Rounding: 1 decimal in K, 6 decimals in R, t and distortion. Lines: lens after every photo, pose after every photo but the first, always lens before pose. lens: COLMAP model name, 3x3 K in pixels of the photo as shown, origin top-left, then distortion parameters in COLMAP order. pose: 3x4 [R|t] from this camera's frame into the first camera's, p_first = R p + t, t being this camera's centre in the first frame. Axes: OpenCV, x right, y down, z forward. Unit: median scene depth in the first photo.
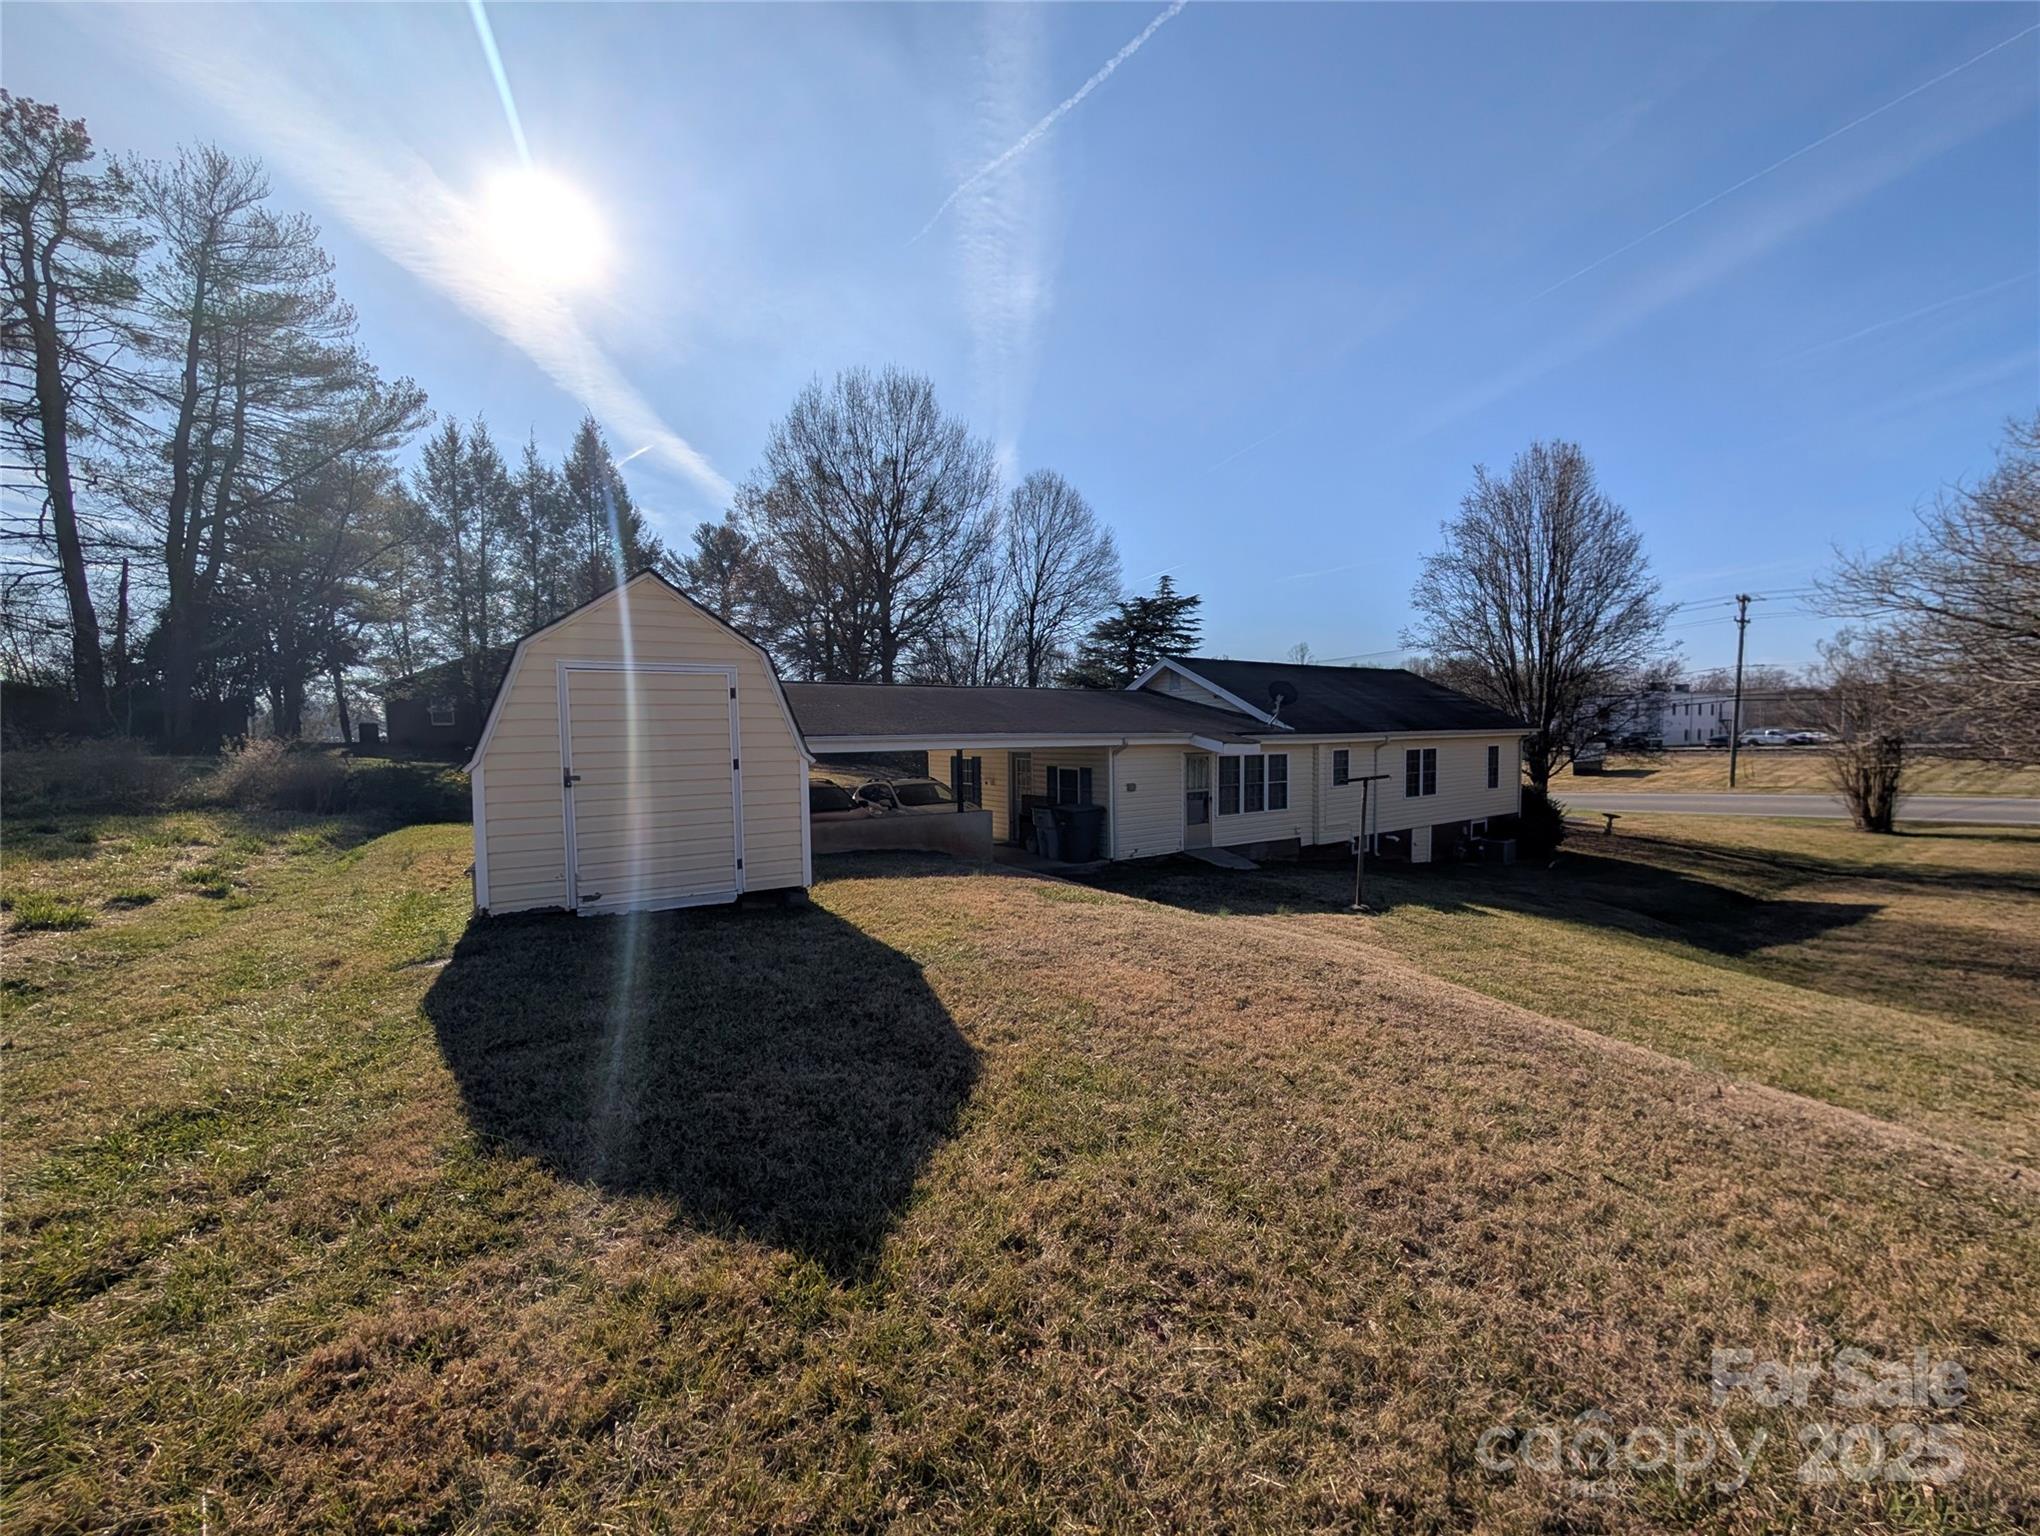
lens RADIAL K [[766.6, 0, 1020.0], [0, 766.6, 768.0], [0, 0, 1]] dist [0.001723, 0.000061]
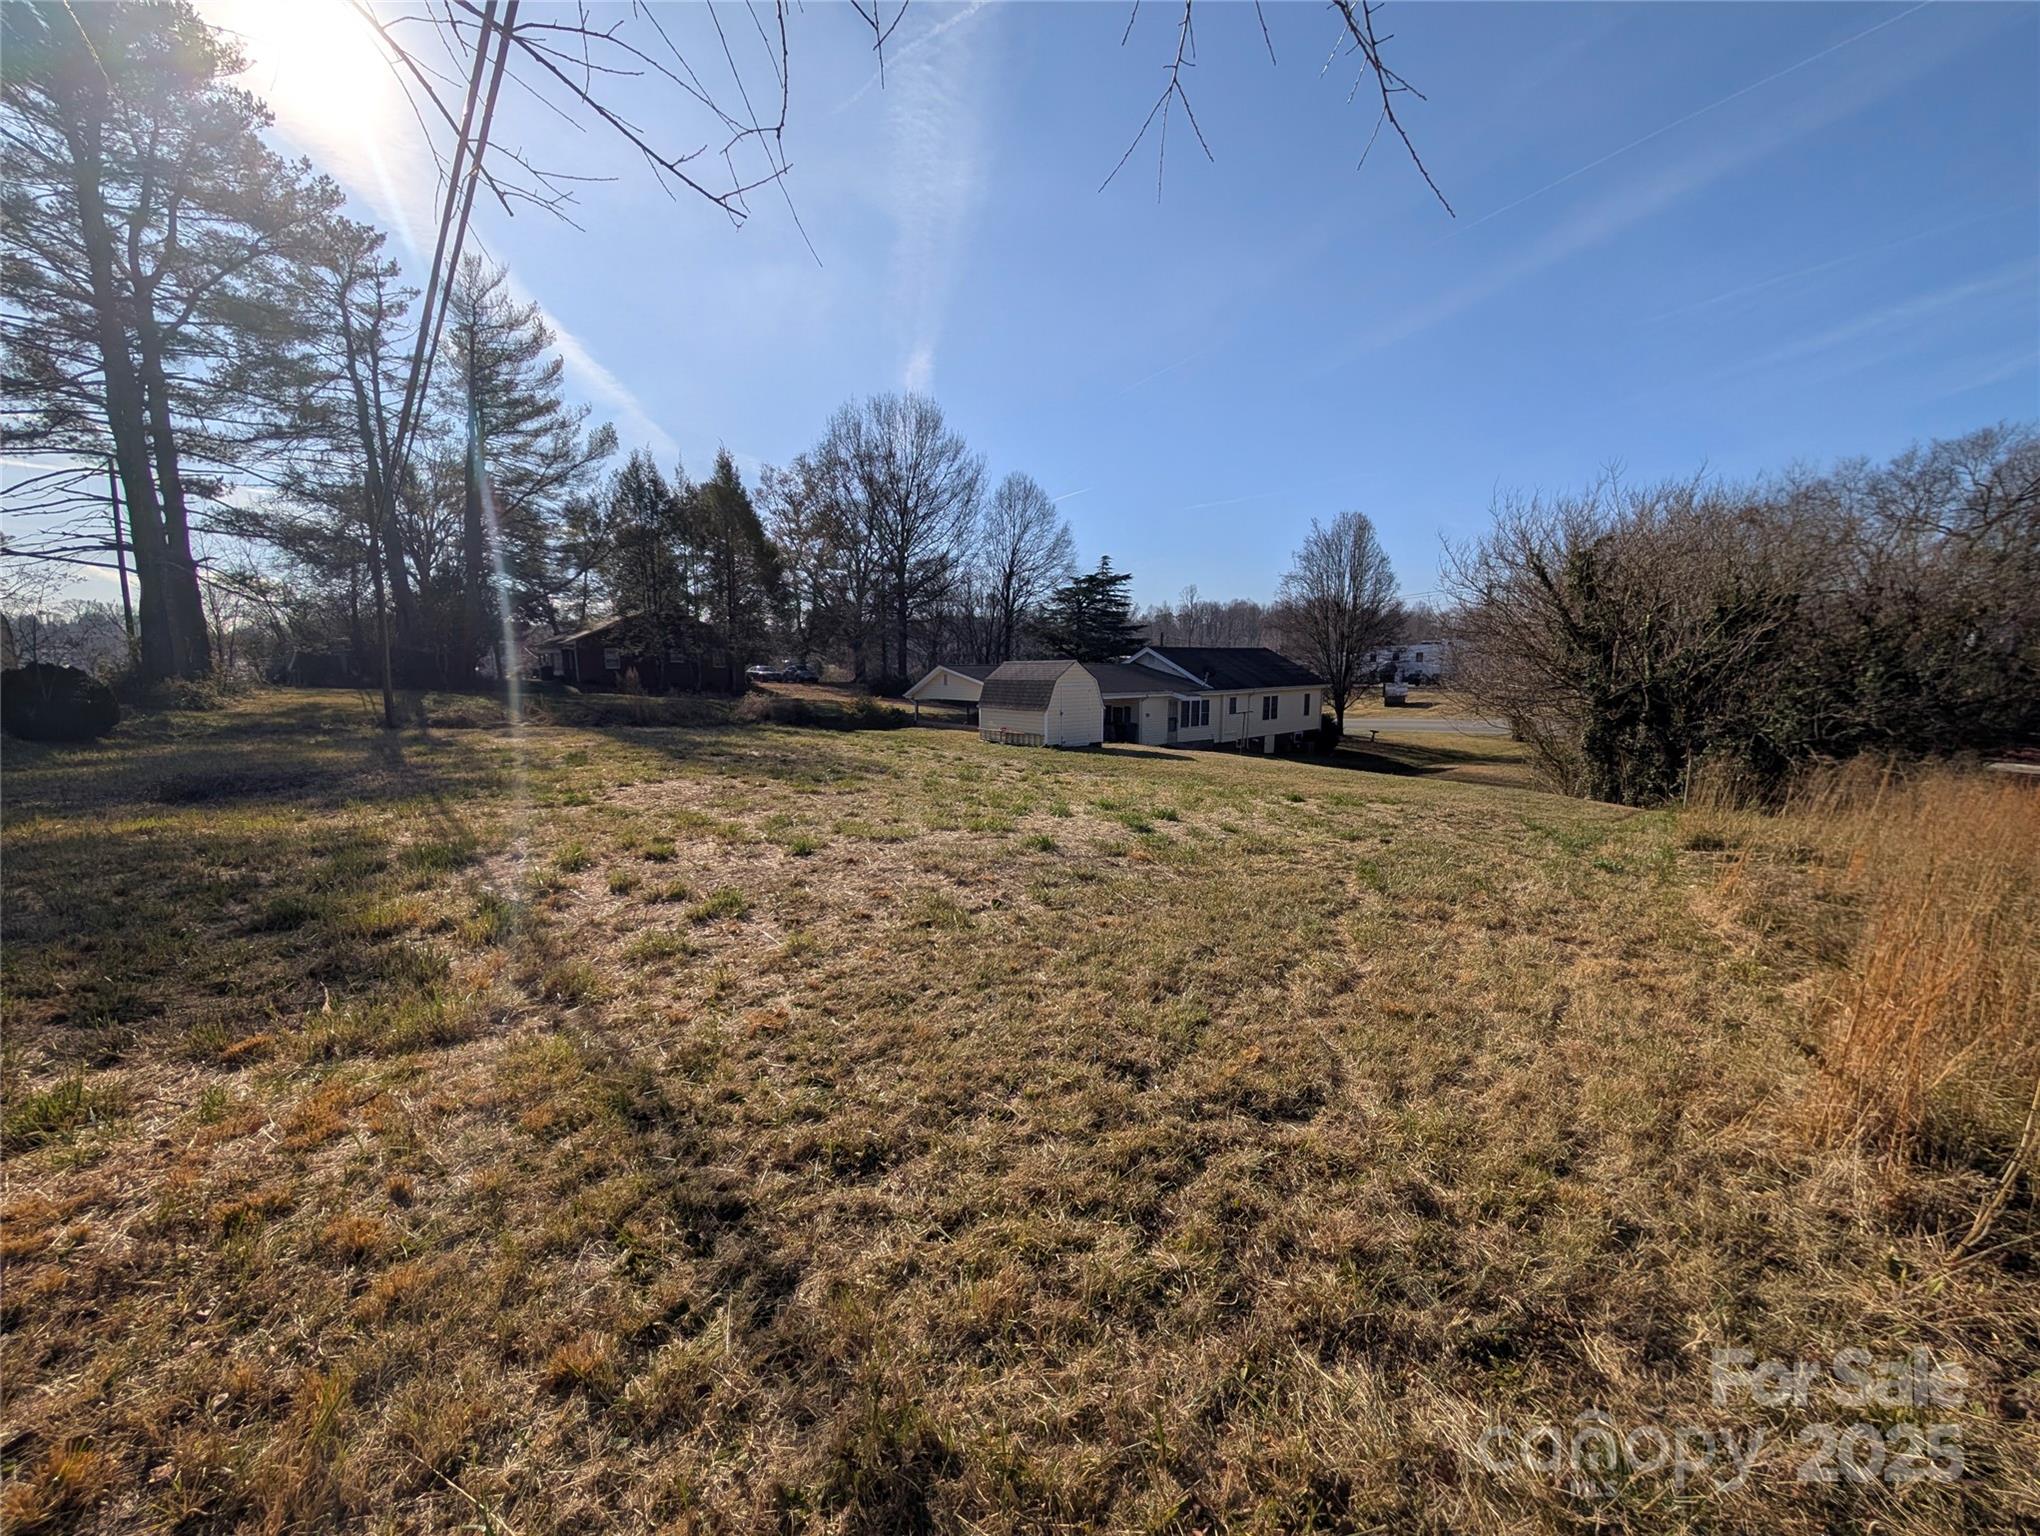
lens RADIAL K [[766.6, 0, 1020.0], [0, 766.6, 768.0], [0, 0, 1]] dist [0.001723, 0.000061]
pose [[0.989829, -0.008798, 0.141989, -0.271427], [-0.004745, 0.995488, 0.094764, -0.016303], [-0.142182, -0.094474, 0.985322, -0.593233]]
